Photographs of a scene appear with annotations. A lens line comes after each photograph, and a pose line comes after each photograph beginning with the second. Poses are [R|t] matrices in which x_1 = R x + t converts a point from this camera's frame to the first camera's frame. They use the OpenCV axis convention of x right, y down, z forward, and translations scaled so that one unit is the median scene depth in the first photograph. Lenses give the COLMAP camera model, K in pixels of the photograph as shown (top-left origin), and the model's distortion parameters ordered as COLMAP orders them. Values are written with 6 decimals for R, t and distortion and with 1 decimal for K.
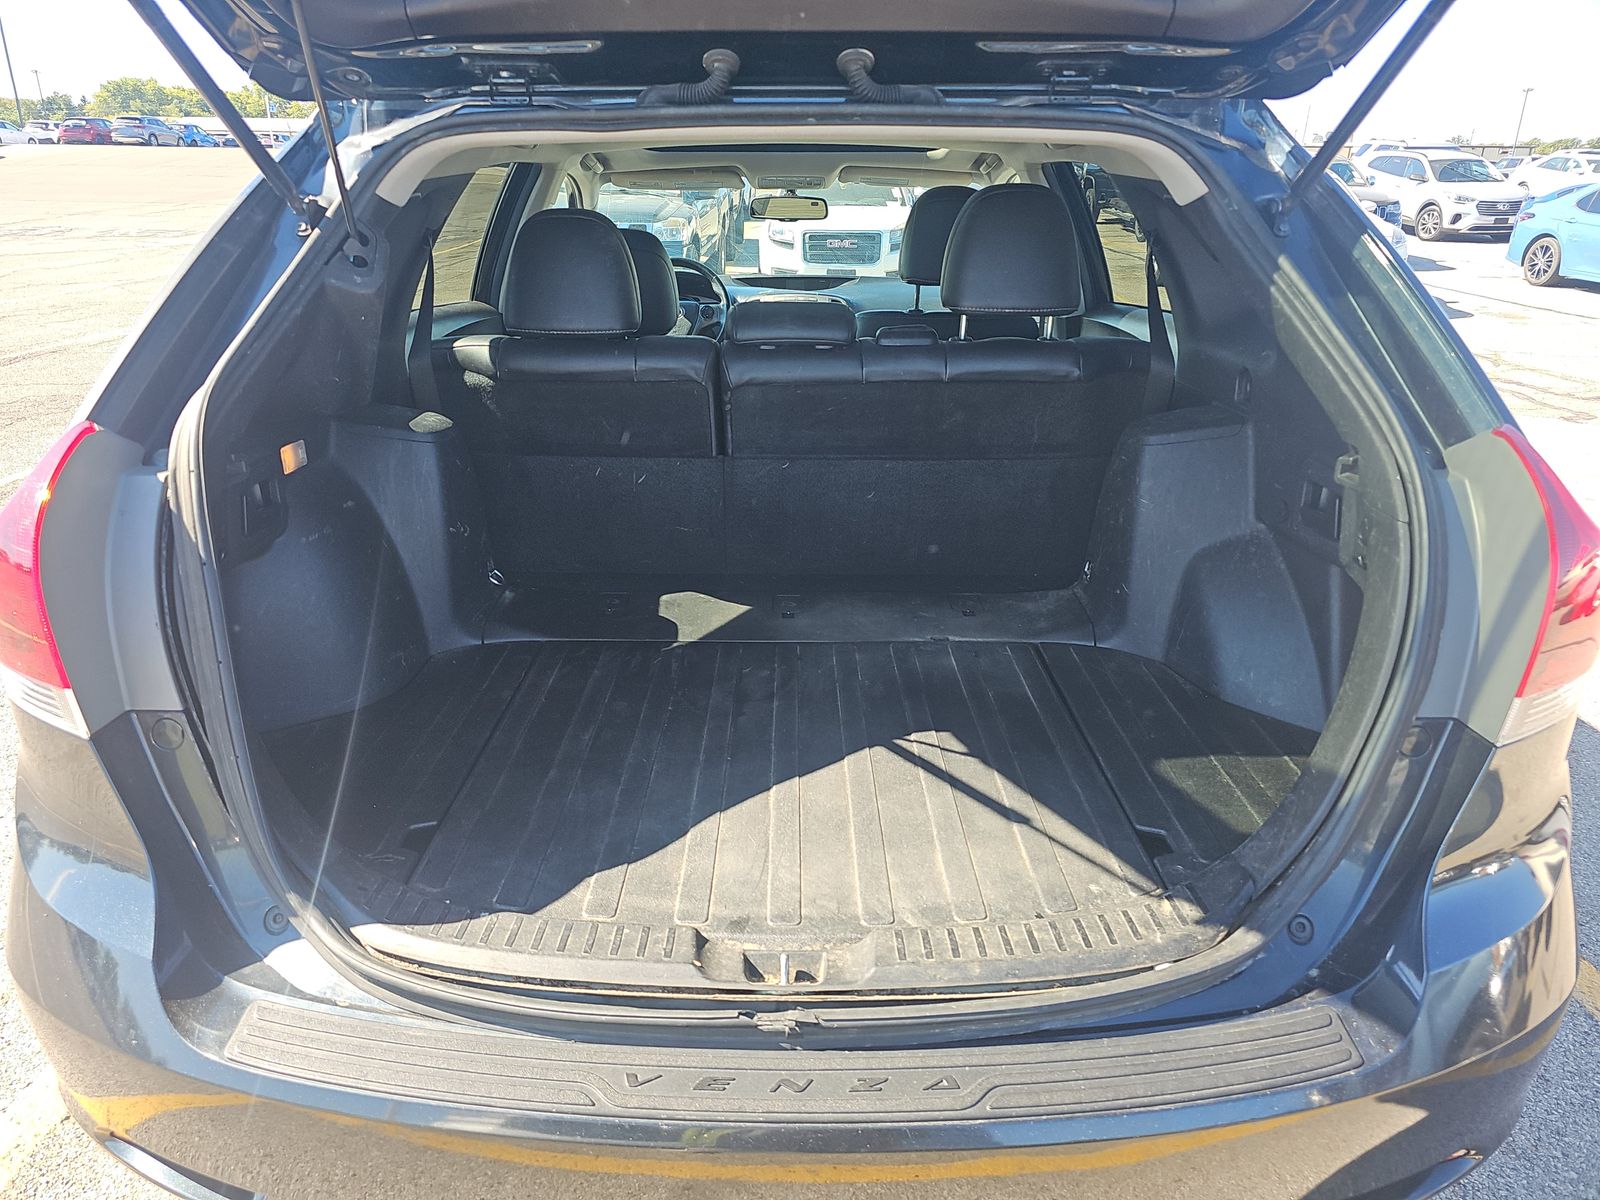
lens RADIAL K [[1094.5, 0, 800.0], [0, 1094.5, 600.0], [0, 0, 1]] dist [0.012531, -0.000566]
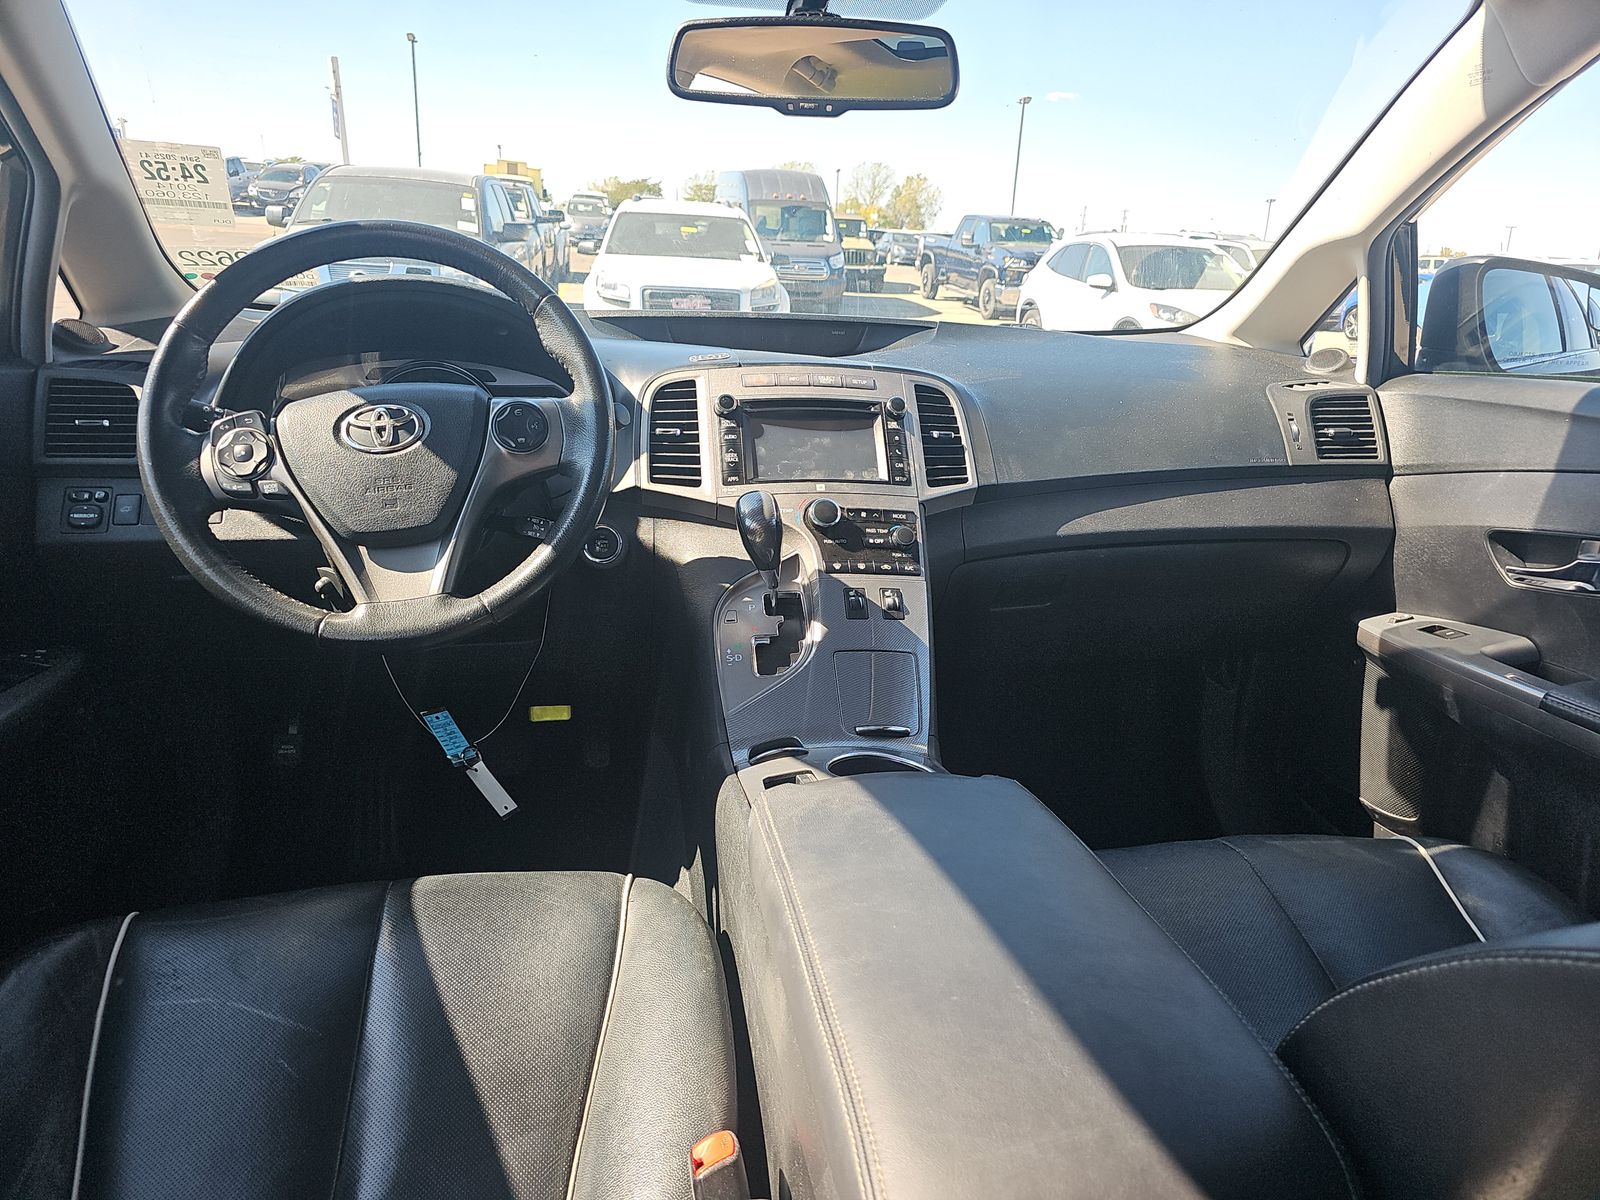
lens RADIAL K [[1081.4, 0, 800.0], [0, 1081.4, 600.0], [0, 0, 1]] dist [0.082191, -0.069828]
pose [[0.993192, -0.022495, 0.114300, -0.047857], [0.031998, 0.996119, -0.081999, -0.194931], [-0.112012, 0.085098, 0.990056, 0.725290]]
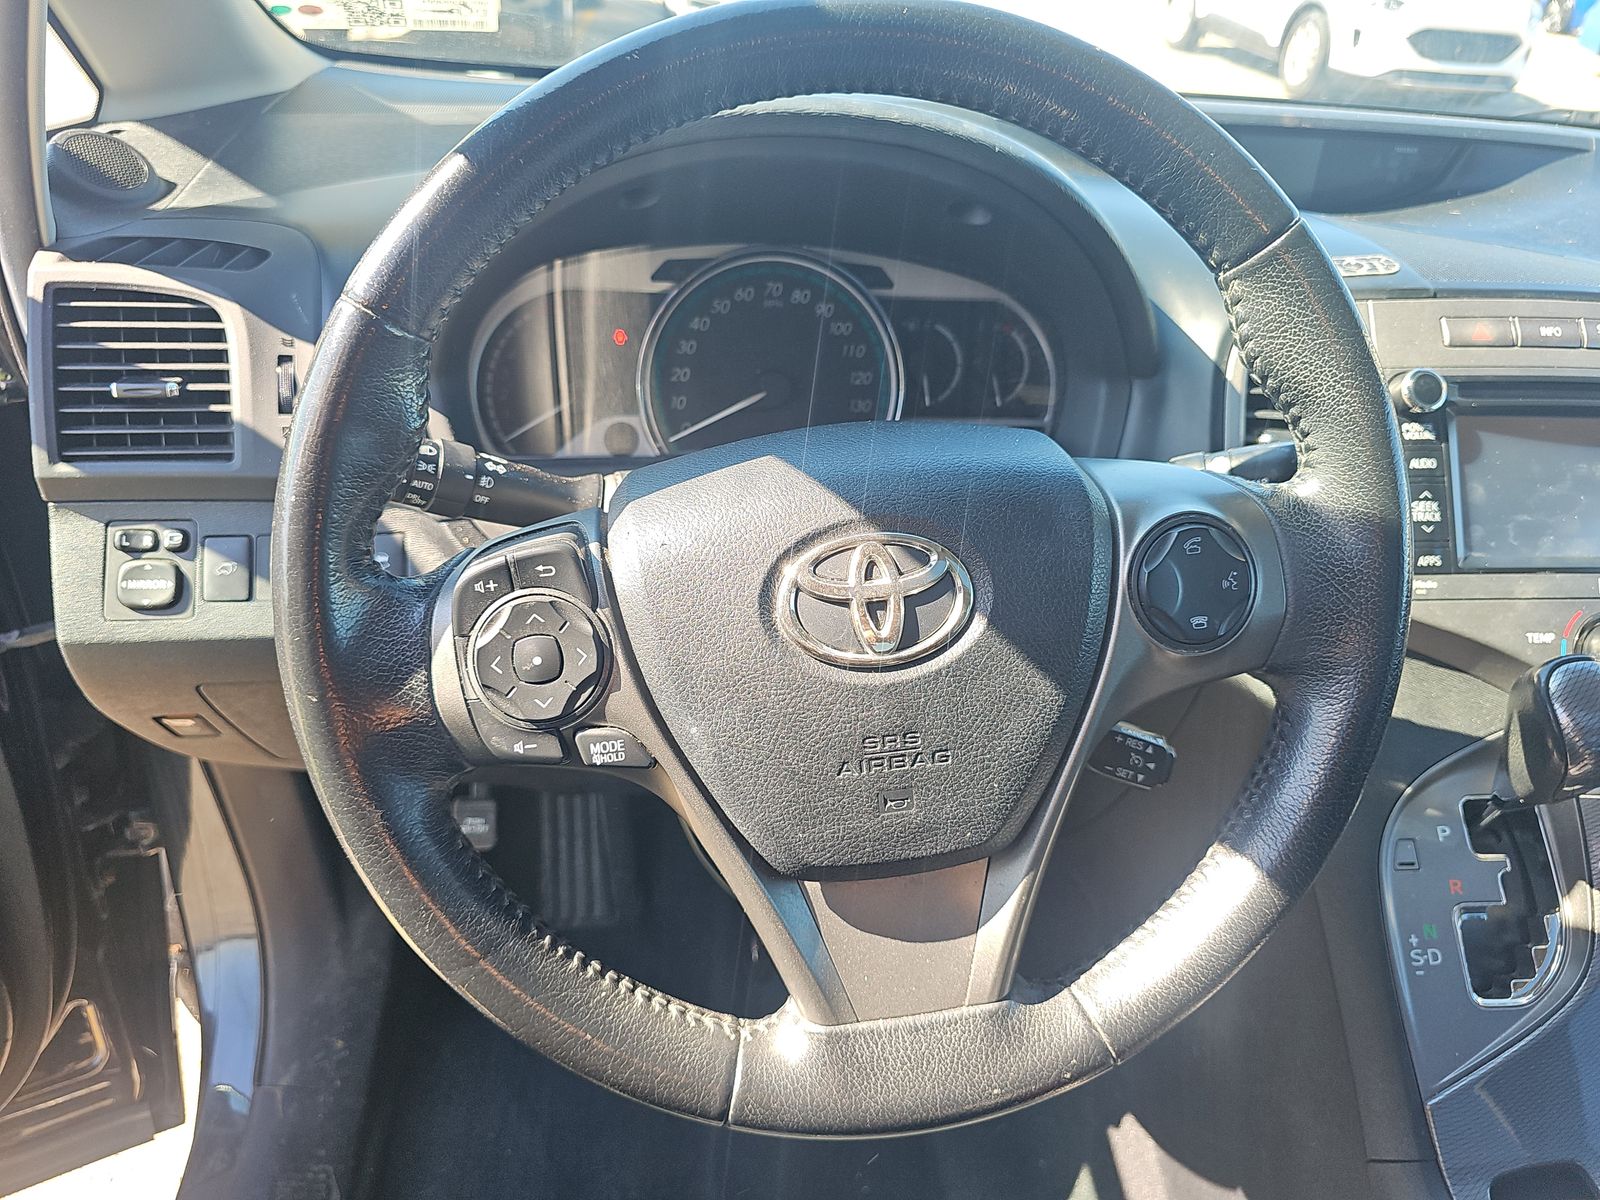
lens RADIAL K [[1081.4, 0, 800.0], [0, 1081.4, 600.0], [0, 0, 1]] dist [0.082191, -0.069828]
pose [[0.997772, 0.010820, 0.065837, -0.128355], [-0.021996, 0.984941, 0.171486, -0.275935], [-0.062990, -0.172552, 0.982984, 0.890794]]
